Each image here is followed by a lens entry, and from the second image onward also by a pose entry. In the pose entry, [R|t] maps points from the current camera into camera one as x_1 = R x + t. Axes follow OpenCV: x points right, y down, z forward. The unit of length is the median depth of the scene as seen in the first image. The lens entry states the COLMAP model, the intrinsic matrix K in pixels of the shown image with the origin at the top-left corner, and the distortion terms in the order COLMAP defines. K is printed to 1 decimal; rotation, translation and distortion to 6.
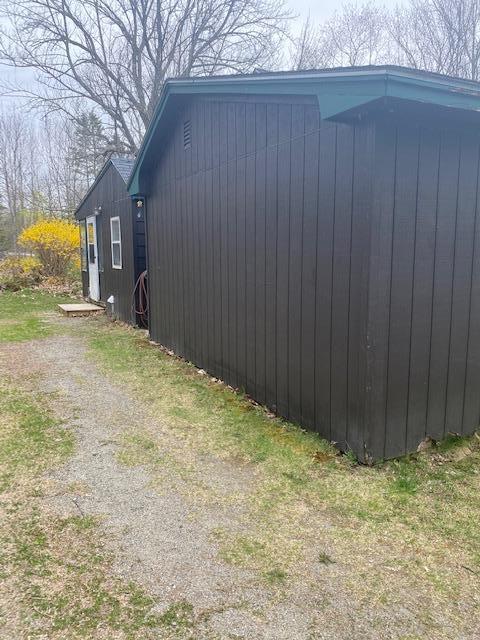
lens RADIAL K [[525.4, 0, 241.8], [0, 525.4, 318.3], [0, 0, 1]] dist [0.012854, 0.004692]
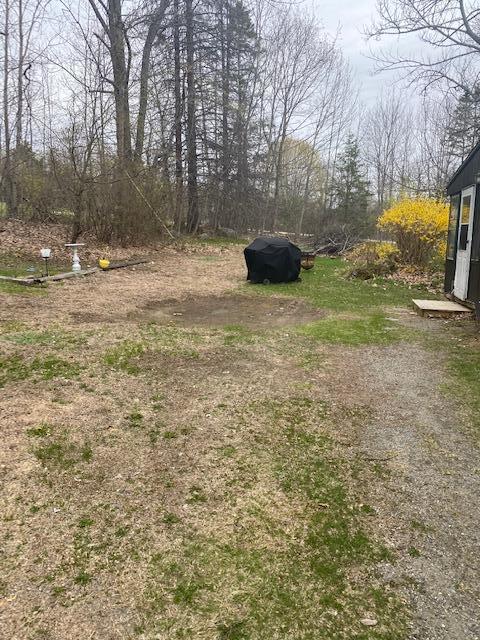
lens RADIAL K [[525.4, 0, 242.3], [0, 525.4, 319.9], [0, 0, 1]] dist [0.012854, 0.004692]
pose [[0.791883, 0.115548, -0.599641, -0.061855], [-0.102641, 0.993151, 0.055828, -0.012336], [0.601985, 0.017338, 0.798319, 0.182755]]
